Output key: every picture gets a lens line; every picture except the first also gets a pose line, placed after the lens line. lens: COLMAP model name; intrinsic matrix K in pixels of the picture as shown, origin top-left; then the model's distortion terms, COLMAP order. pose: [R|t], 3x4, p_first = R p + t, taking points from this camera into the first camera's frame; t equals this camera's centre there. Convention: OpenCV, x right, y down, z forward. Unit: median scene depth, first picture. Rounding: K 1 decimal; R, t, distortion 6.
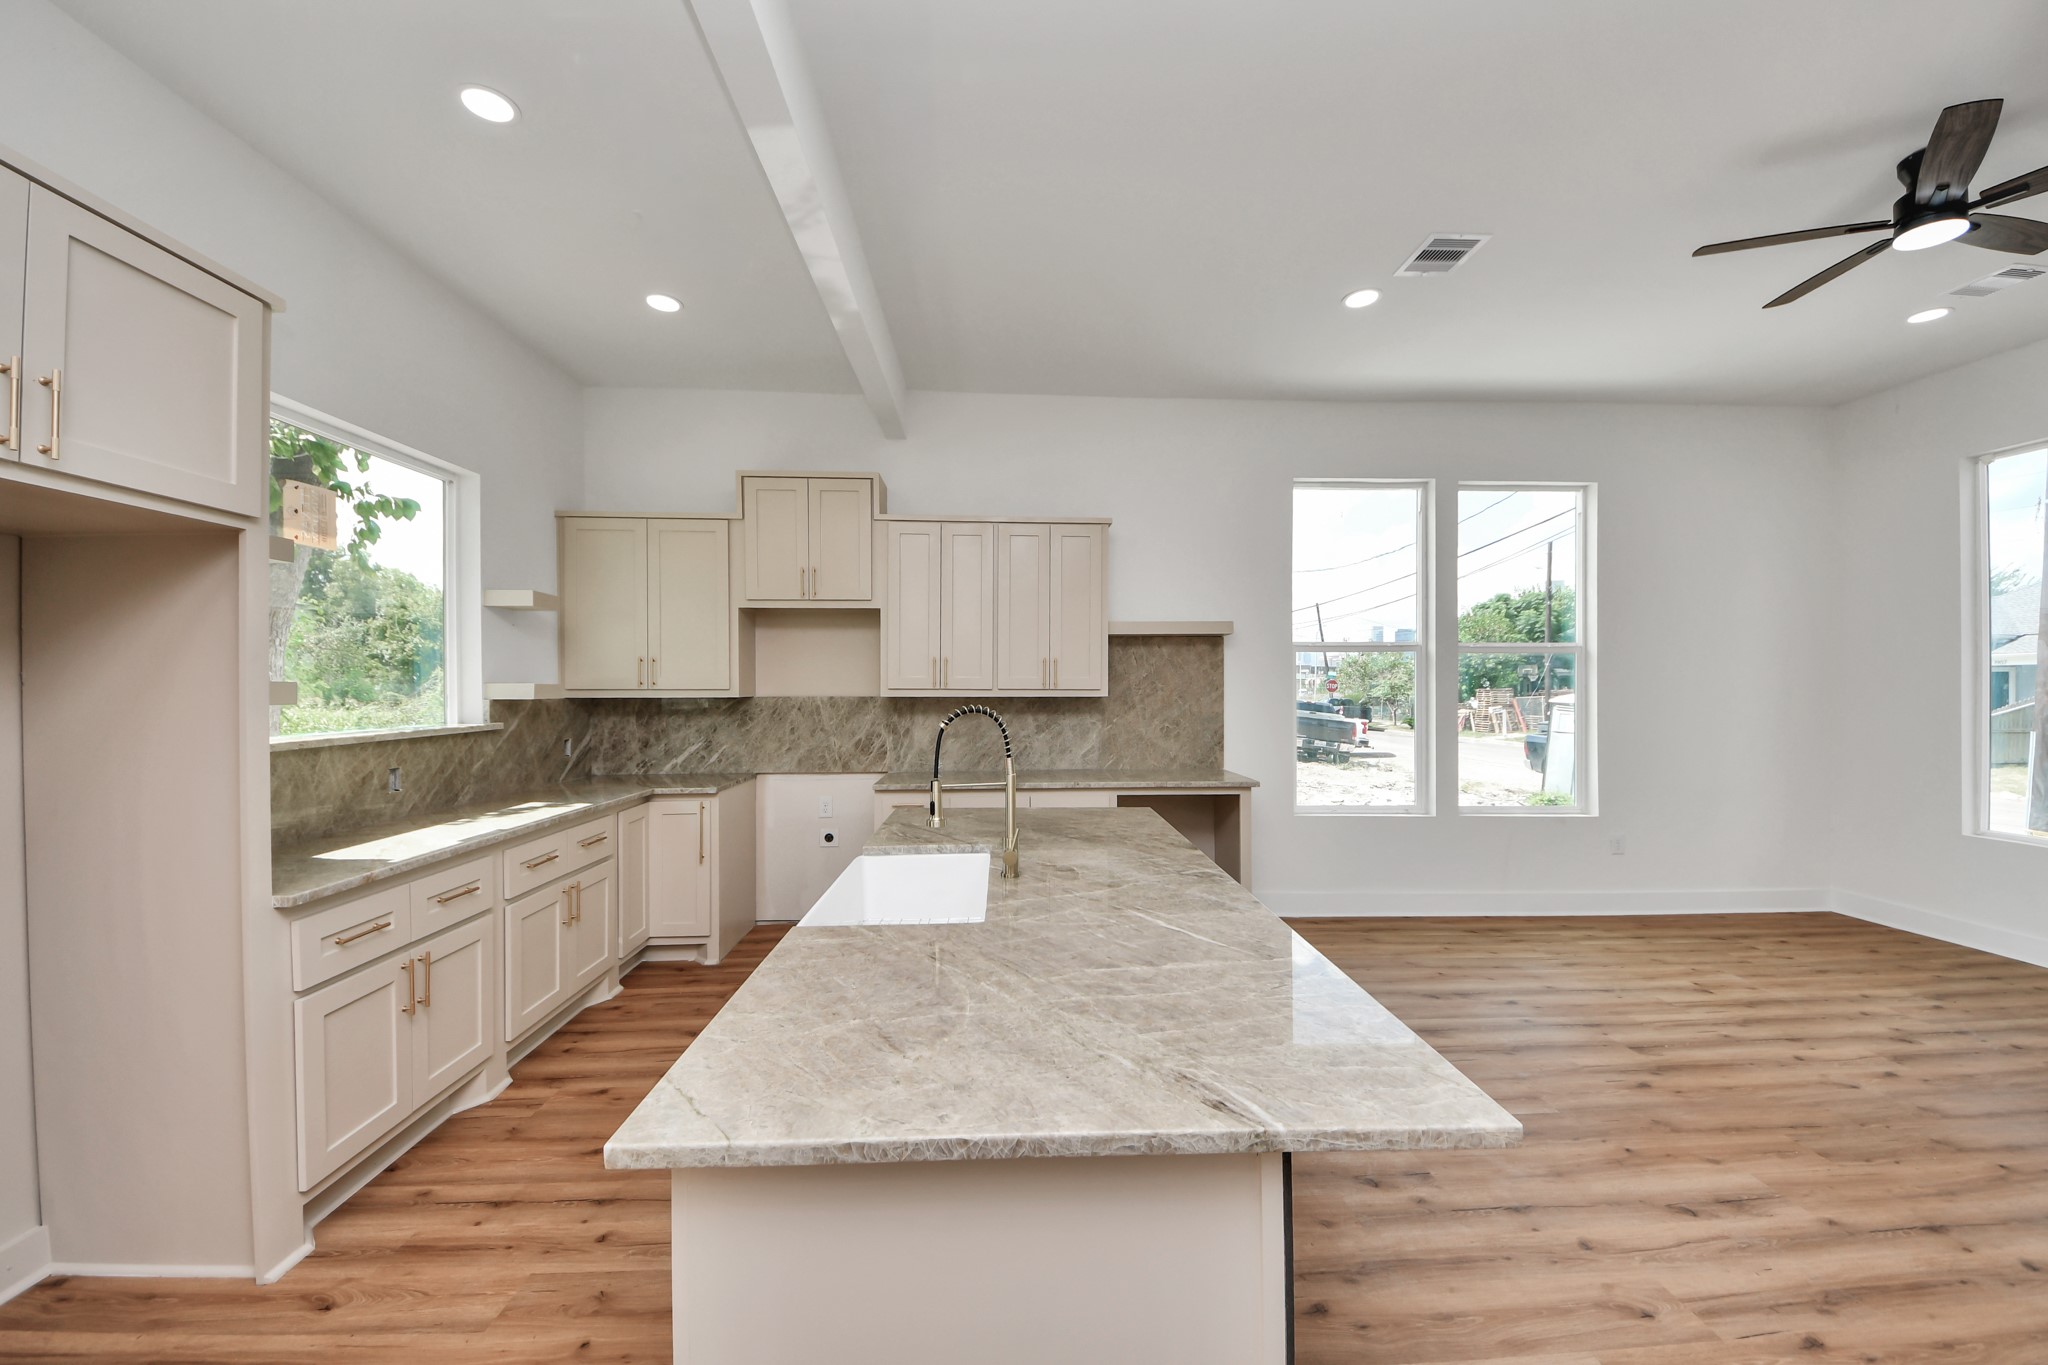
lens RADIAL K [[748.7, 0, 1026.2], [0, 748.7, 687.8], [0, 0, 1]] dist [-0.000122, -0.000029]
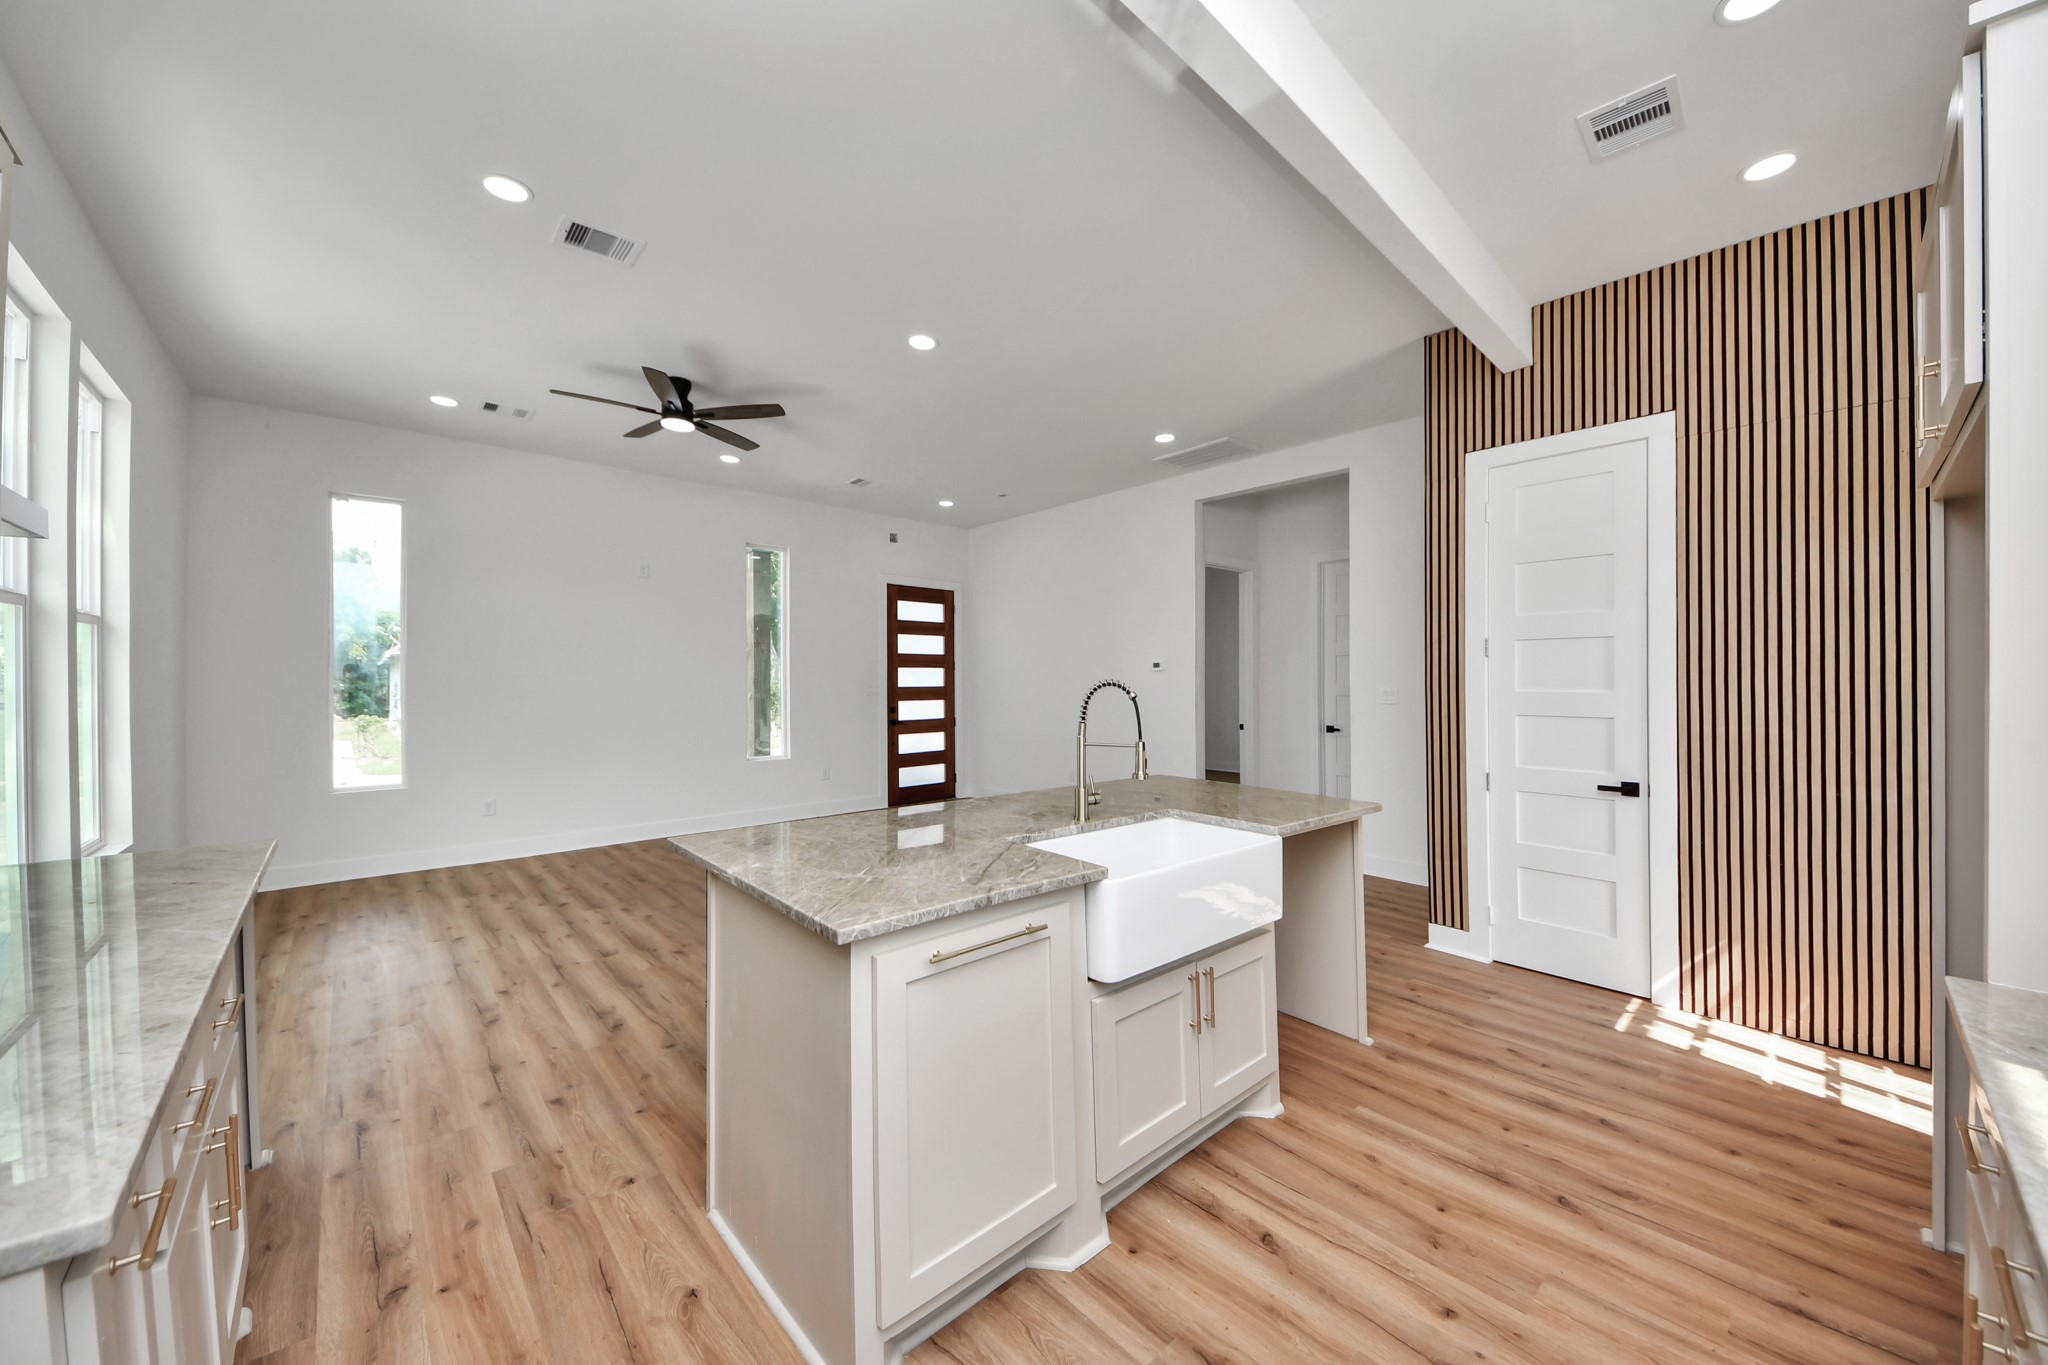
lens RADIAL K [[748.7, 0, 1020.8], [0, 748.7, 686.0], [0, 0, 1]] dist [-0.000122, -0.000029]
pose [[-0.639990, 0.006544, 0.768355, -0.605974], [0.006114, 0.999975, -0.003424, 0.036053], [-0.768359, 0.002507, -0.640014, 1.267970]]
